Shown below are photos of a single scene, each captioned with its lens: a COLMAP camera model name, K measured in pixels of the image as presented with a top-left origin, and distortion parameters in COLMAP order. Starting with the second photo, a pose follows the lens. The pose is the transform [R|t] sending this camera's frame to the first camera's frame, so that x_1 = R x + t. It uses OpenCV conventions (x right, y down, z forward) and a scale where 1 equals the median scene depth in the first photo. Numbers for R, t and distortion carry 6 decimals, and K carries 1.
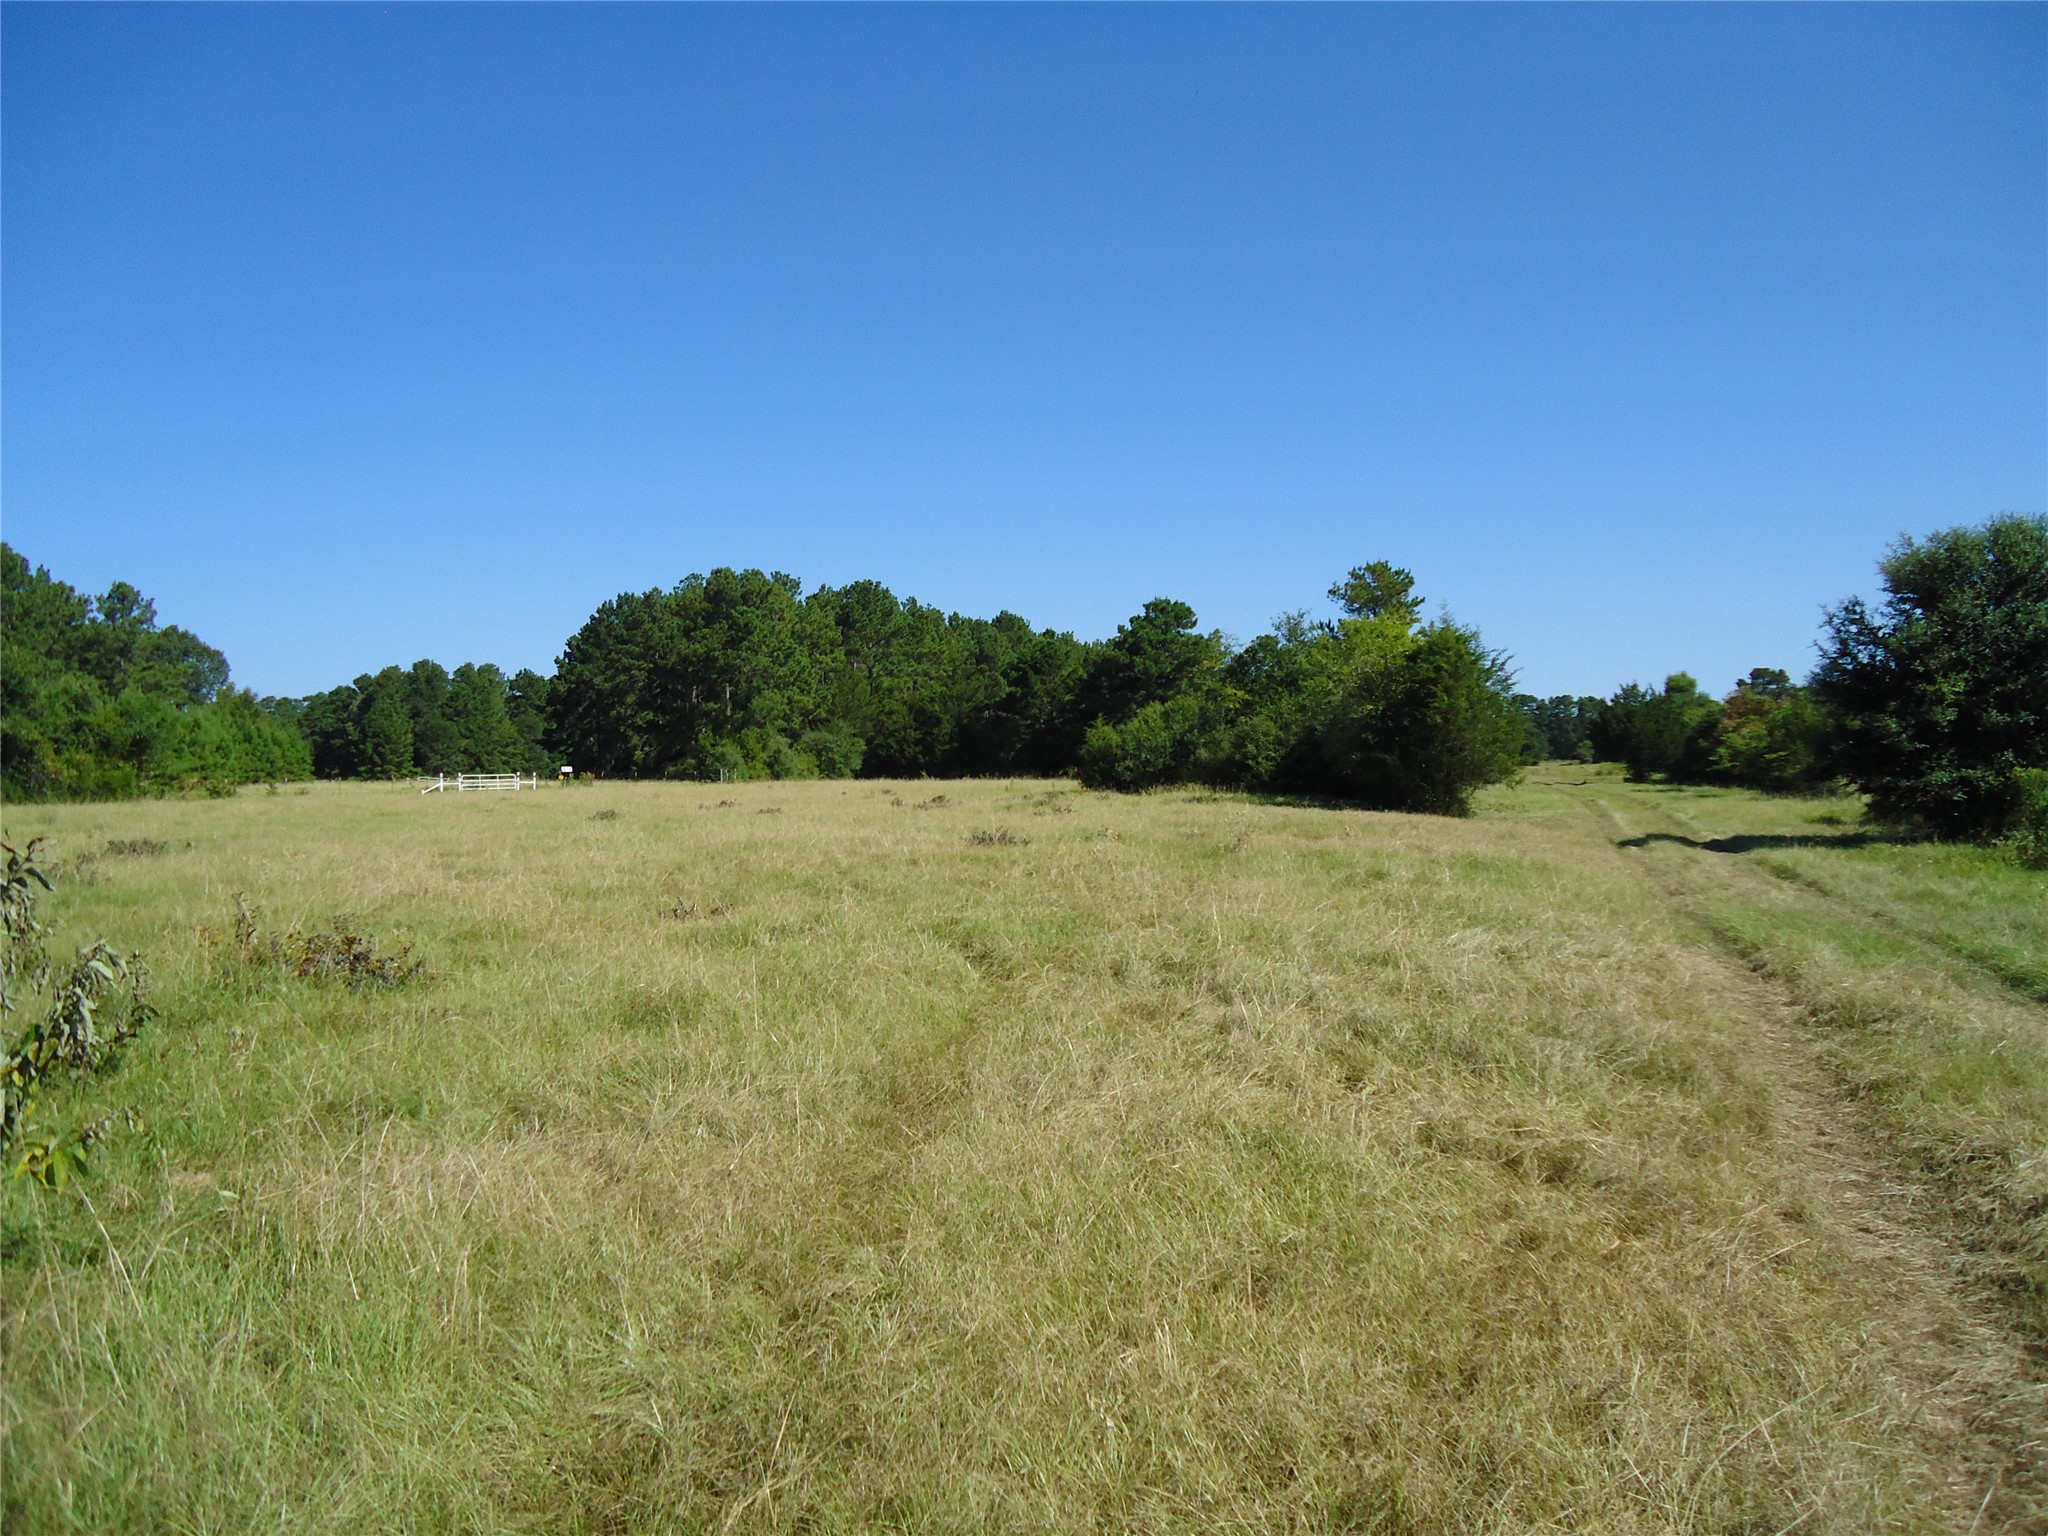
lens RADIAL K [[1511.3, 0, 1034.3], [0, 1511.3, 764.3], [0, 0, 1]] dist [-0.012744, 0.024812]
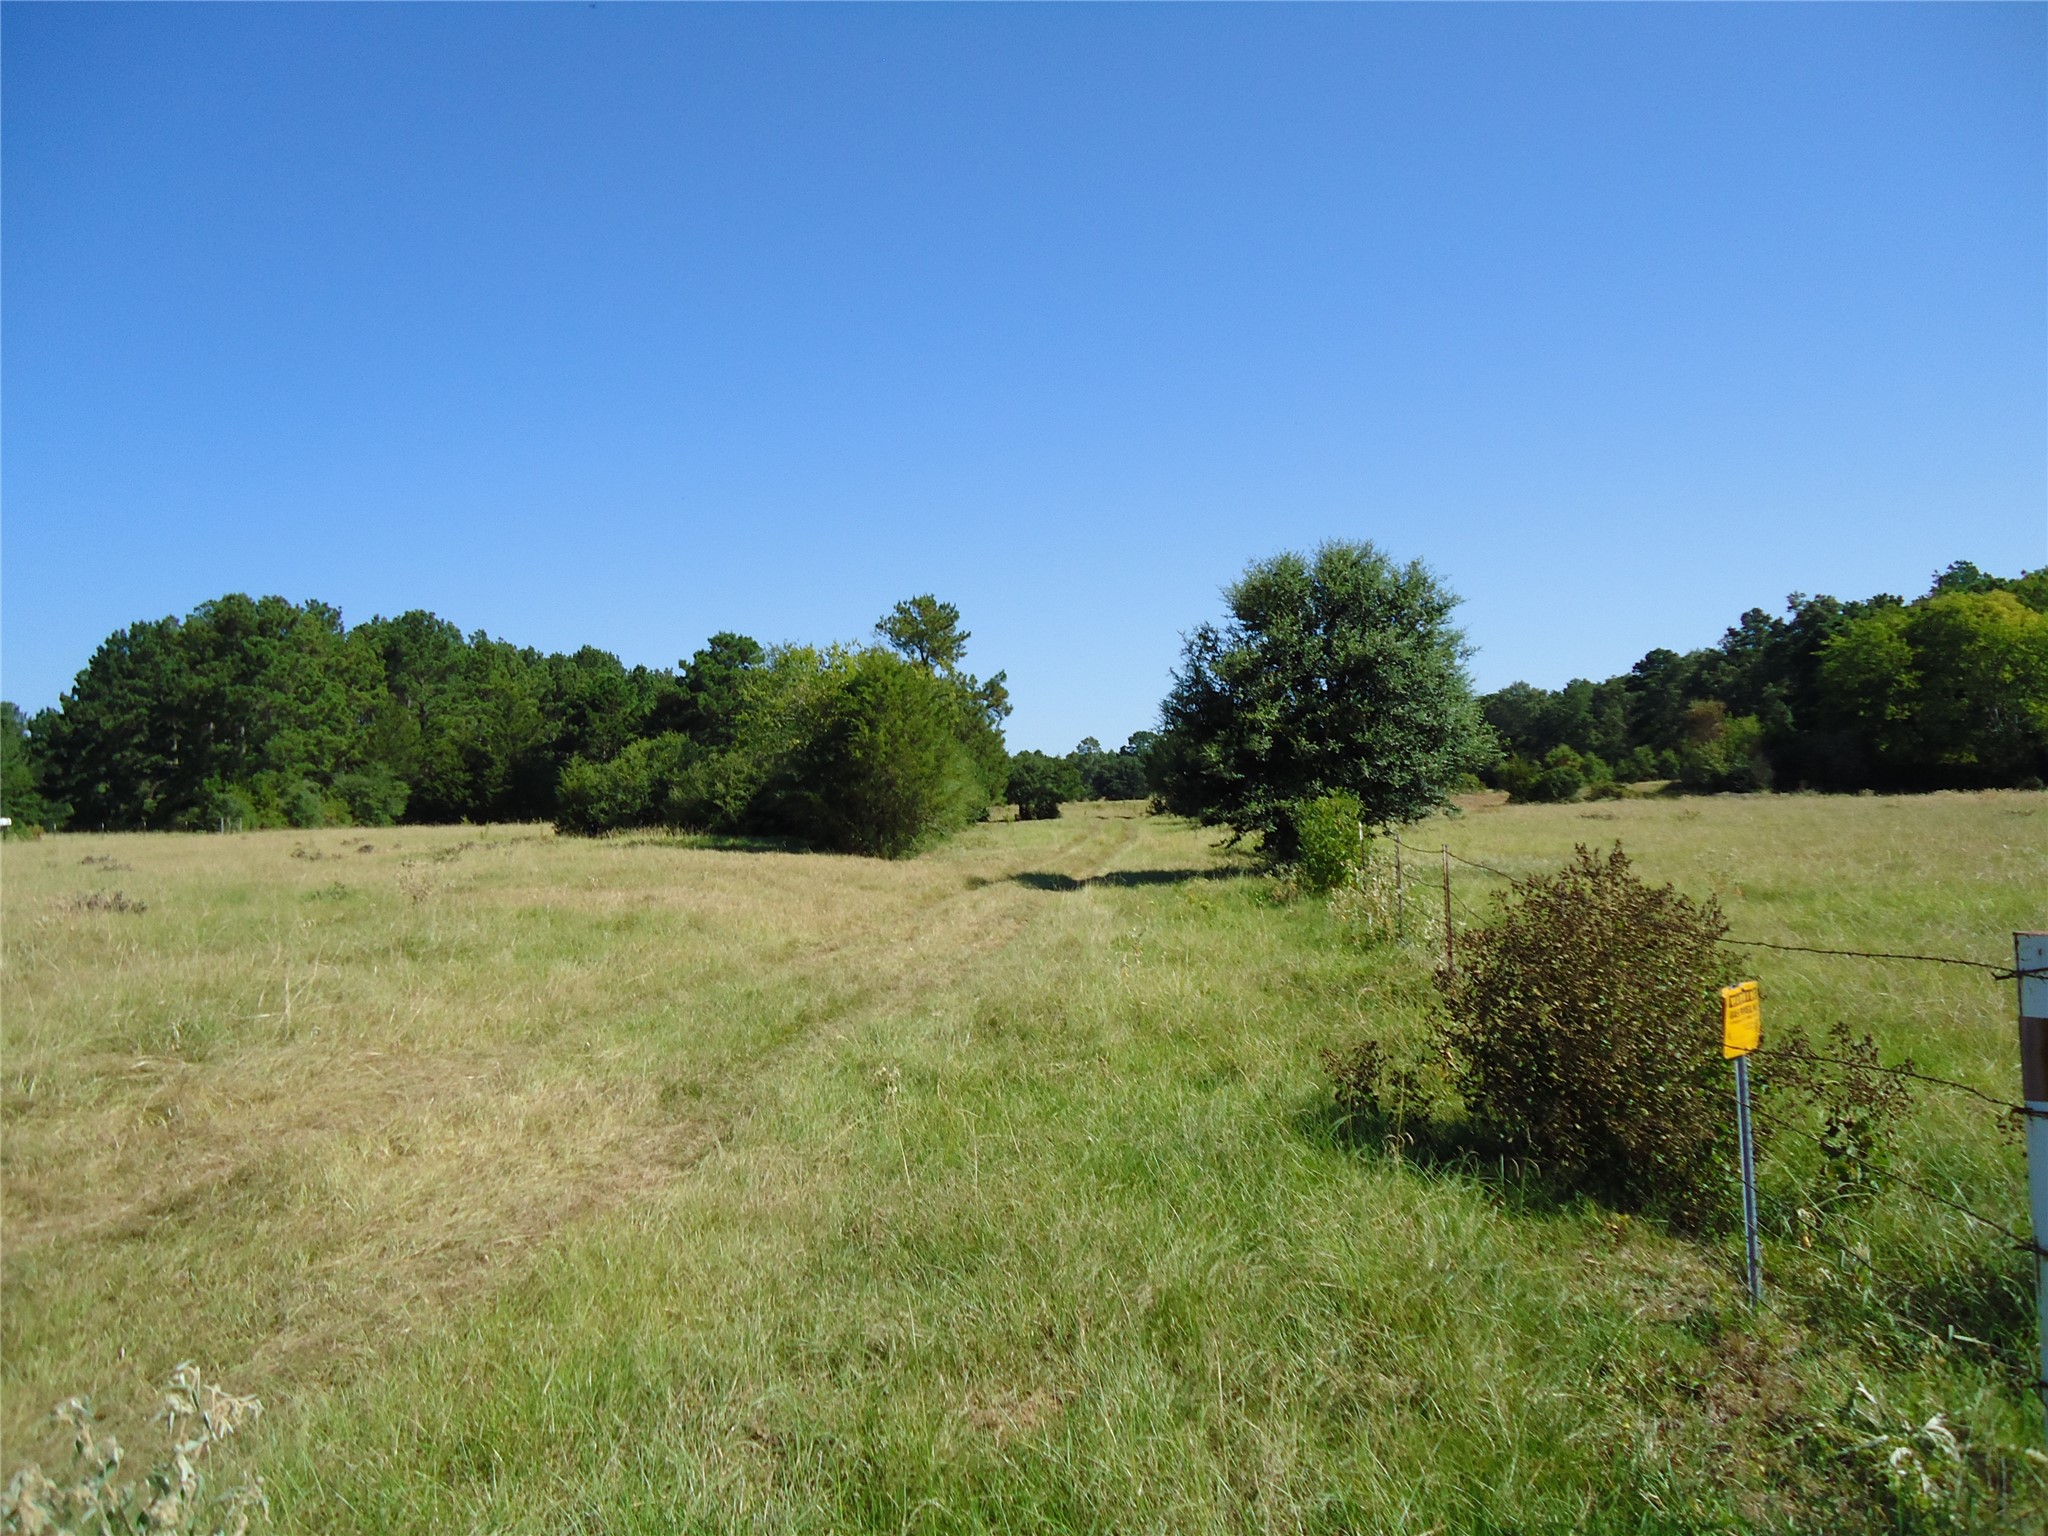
lens RADIAL K [[1511.3, 0, 1031.5], [0, 1511.3, 780.5], [0, 0, 1]] dist [-0.012744, 0.024812]
pose [[0.973453, -0.012457, 0.228549, 0.050850], [0.015857, 0.999789, -0.013046, 0.000234], [-0.228338, 0.016323, 0.973445, 0.019648]]
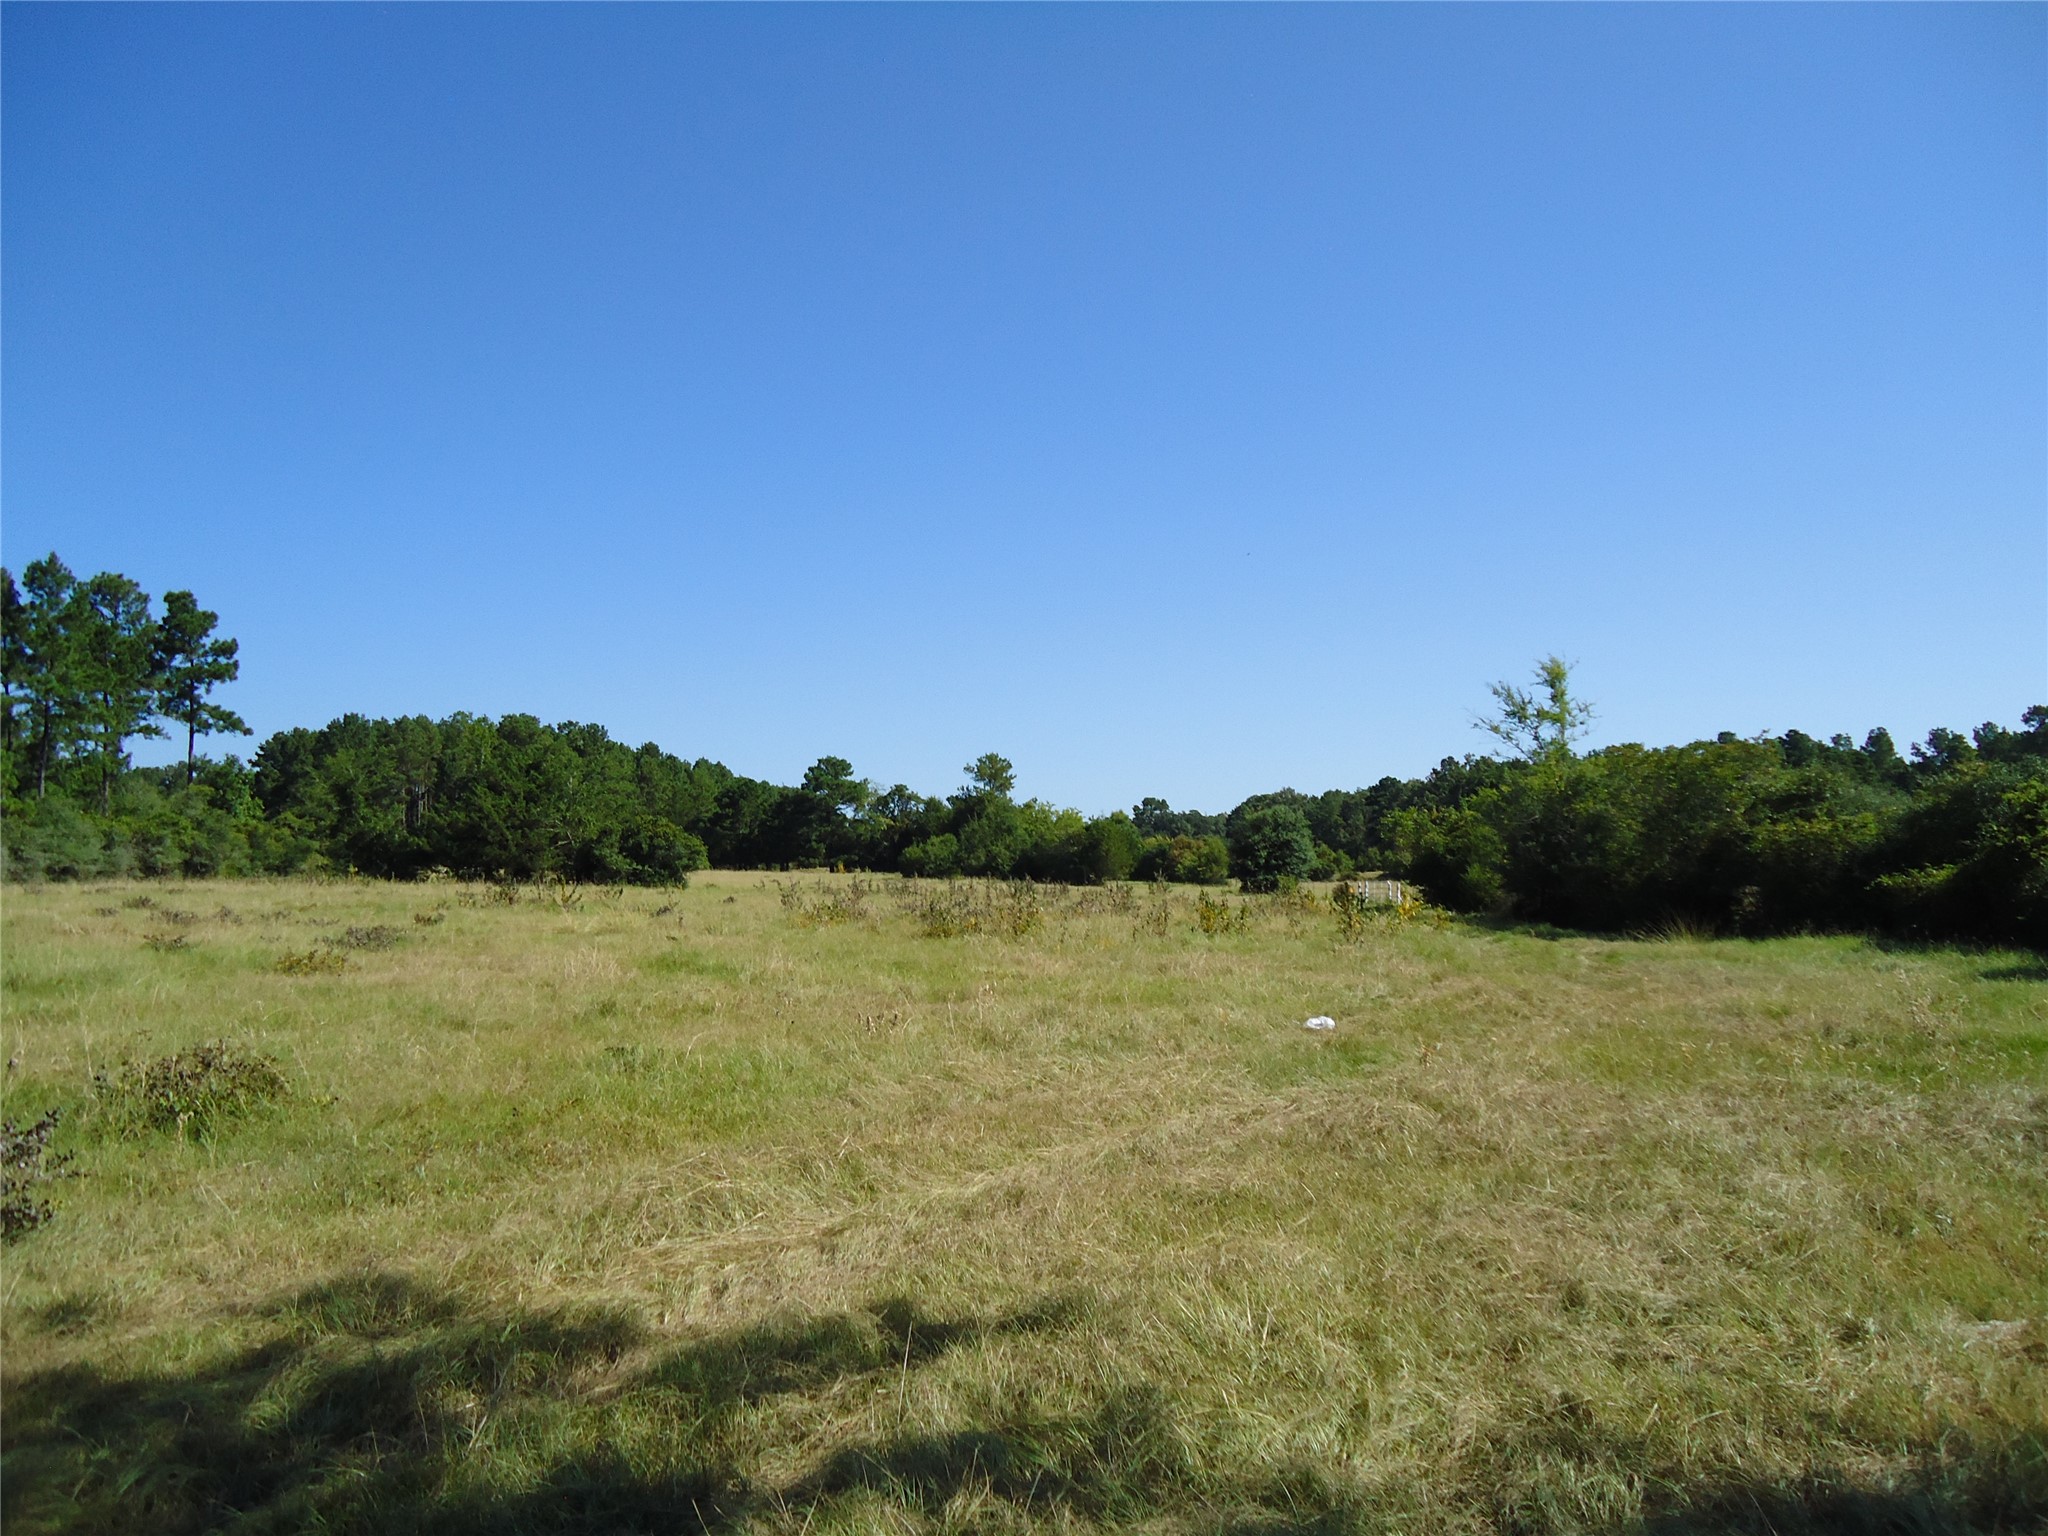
lens RADIAL K [[1511.3, 0, 1015.3], [0, 1511.3, 765.7], [0, 0, 1]] dist [-0.012744, 0.024812]
pose [[0.930125, 0.047447, 0.364165, -0.293083], [-0.024667, 0.997451, -0.066955, -0.000456], [-0.366414, 0.053294, 0.928925, -0.495877]]
